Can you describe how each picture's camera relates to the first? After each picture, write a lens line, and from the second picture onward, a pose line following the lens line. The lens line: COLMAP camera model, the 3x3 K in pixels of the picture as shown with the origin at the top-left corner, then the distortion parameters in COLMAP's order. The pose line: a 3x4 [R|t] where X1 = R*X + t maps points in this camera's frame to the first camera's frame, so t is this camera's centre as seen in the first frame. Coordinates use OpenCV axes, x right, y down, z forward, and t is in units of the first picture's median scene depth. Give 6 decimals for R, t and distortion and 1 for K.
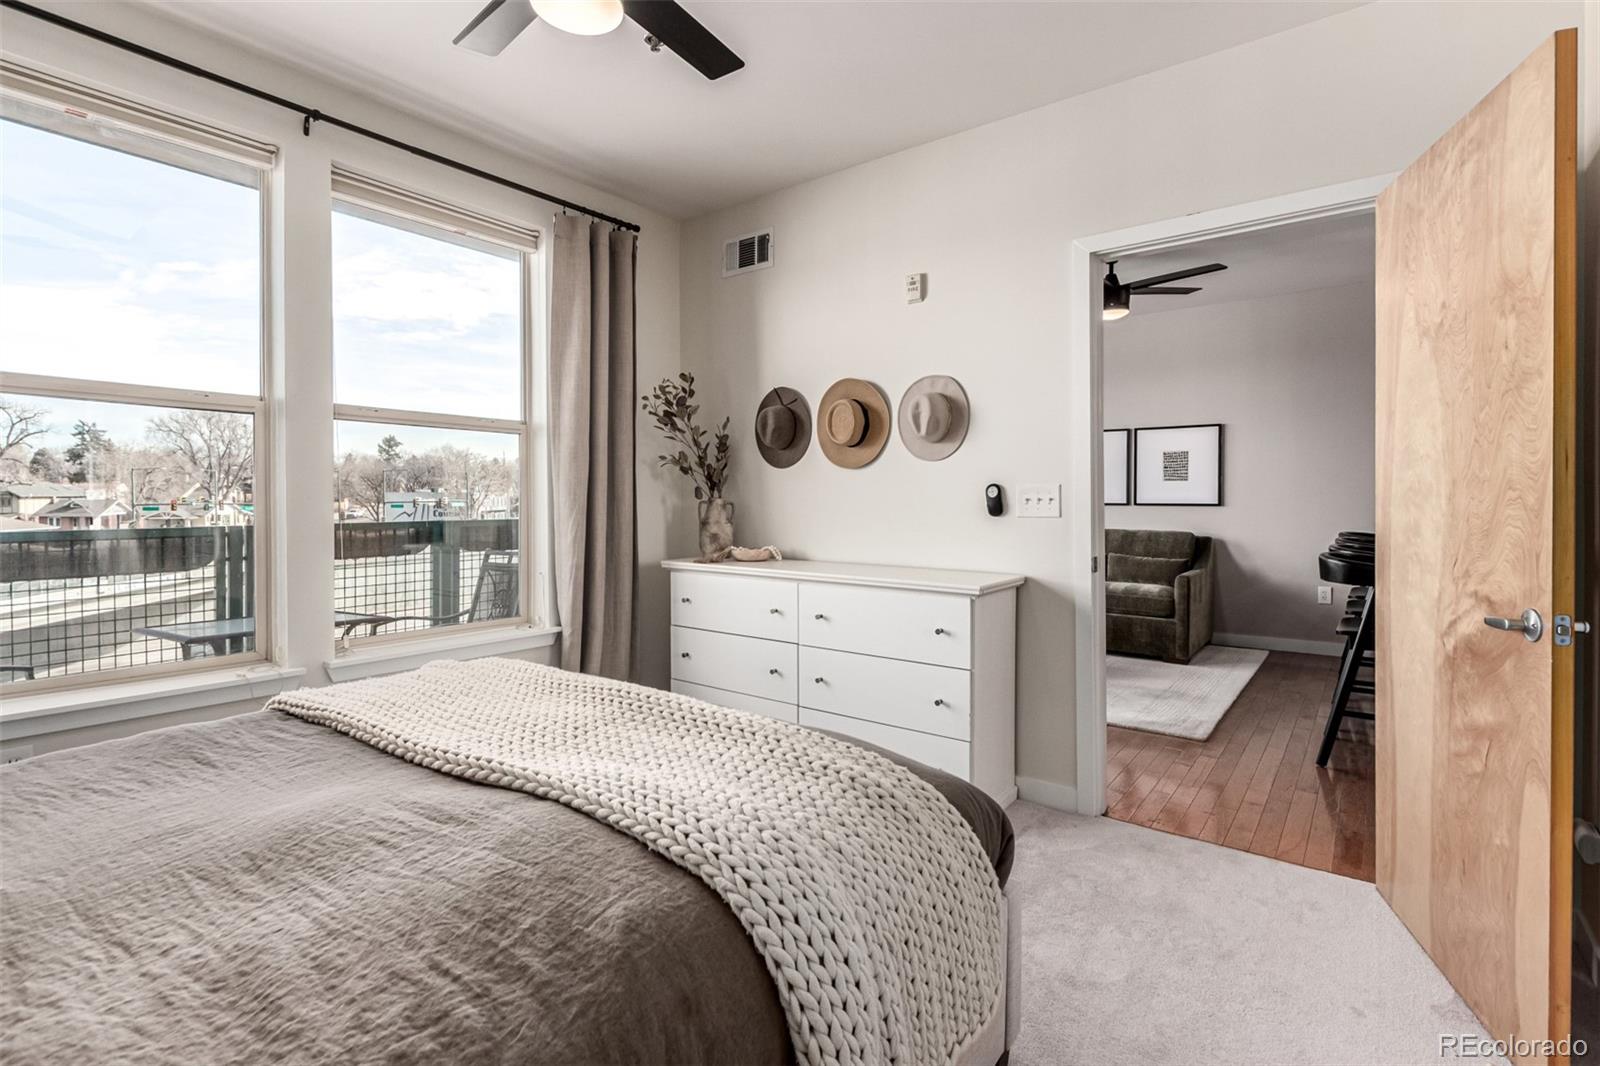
lens RADIAL K [[752.8, 0, 822.3], [0, 752.8, 502.2], [0, 0, 1]] dist [0.010306, -0.002540]
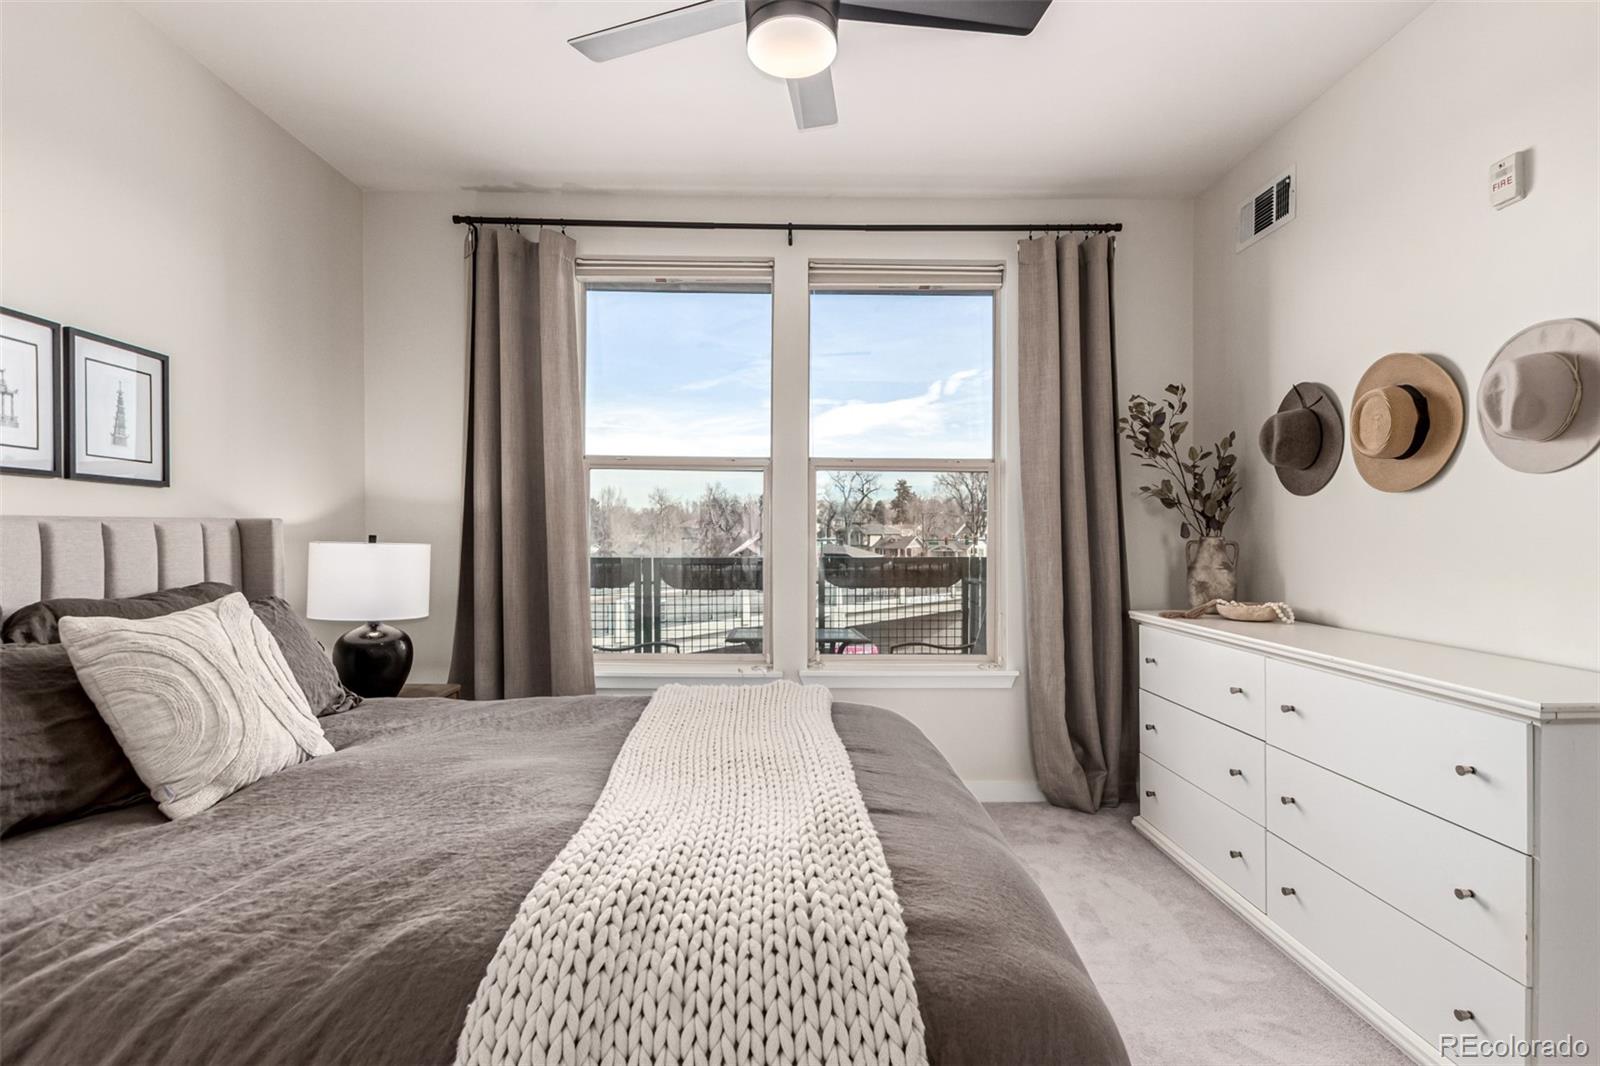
lens RADIAL K [[752.8, 0, 804.5], [0, 752.8, 537.1], [0, 0, 1]] dist [0.010306, -0.002540]
pose [[0.618604, 0.002942, -0.785698, 0.220892], [-0.005621, 0.999984, -0.000681, -0.002479], [0.785683, 0.004838, 0.618610, 0.181590]]
